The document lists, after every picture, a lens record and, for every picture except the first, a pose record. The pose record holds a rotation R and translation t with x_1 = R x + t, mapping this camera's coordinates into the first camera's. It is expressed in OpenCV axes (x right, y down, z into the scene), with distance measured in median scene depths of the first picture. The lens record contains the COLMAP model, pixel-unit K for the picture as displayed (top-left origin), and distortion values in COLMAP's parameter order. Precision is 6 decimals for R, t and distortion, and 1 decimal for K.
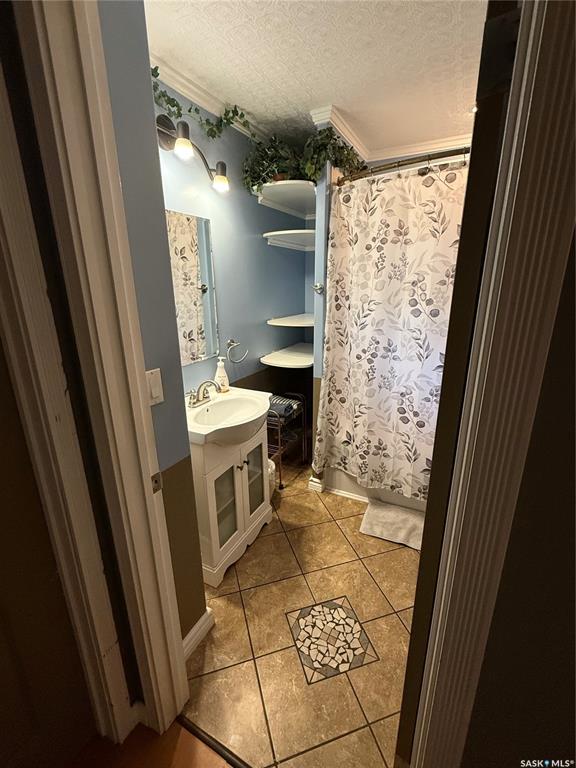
lens RADIAL K [[337.2, 0, 290.0], [0, 337.2, 381.3], [0, 0, 1]] dist [-0.000381, -0.000151]
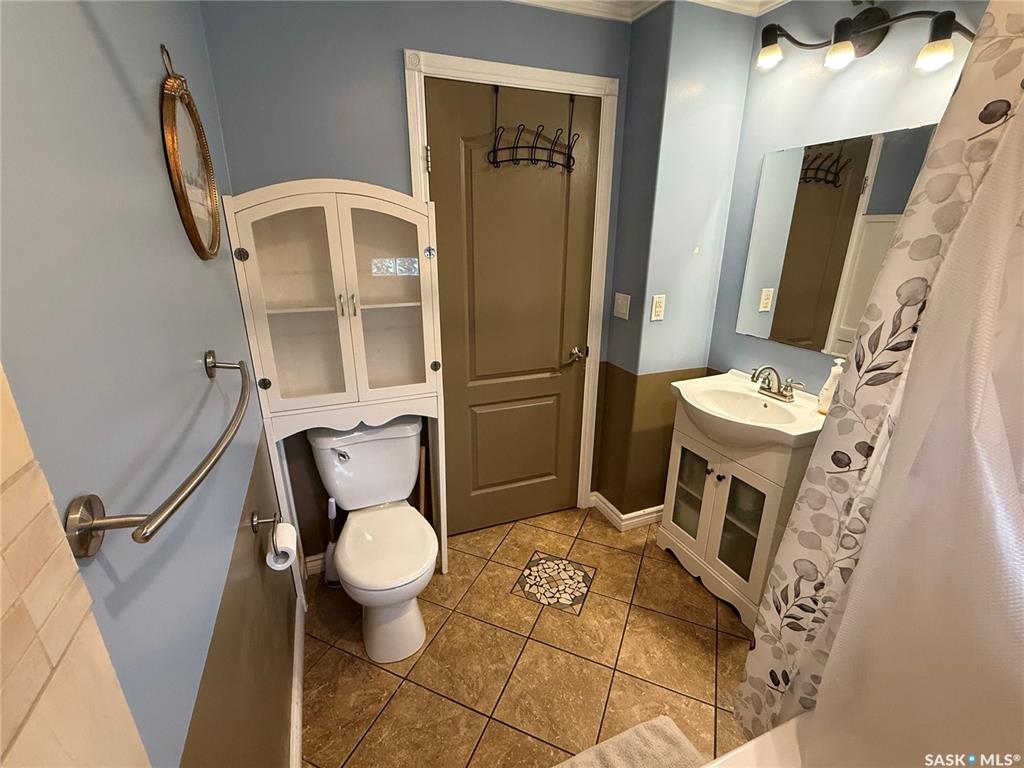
lens RADIAL K [[449.6, 0, 513.7], [0, 449.6, 386.7], [0, 0, 1]] dist [-0.000381, -0.000151]
pose [[-0.651024, 0.246039, -0.718075, 0.978784], [-0.213364, 0.848551, 0.484186, -0.371243], [0.728452, 0.468429, -0.499932, 1.234178]]
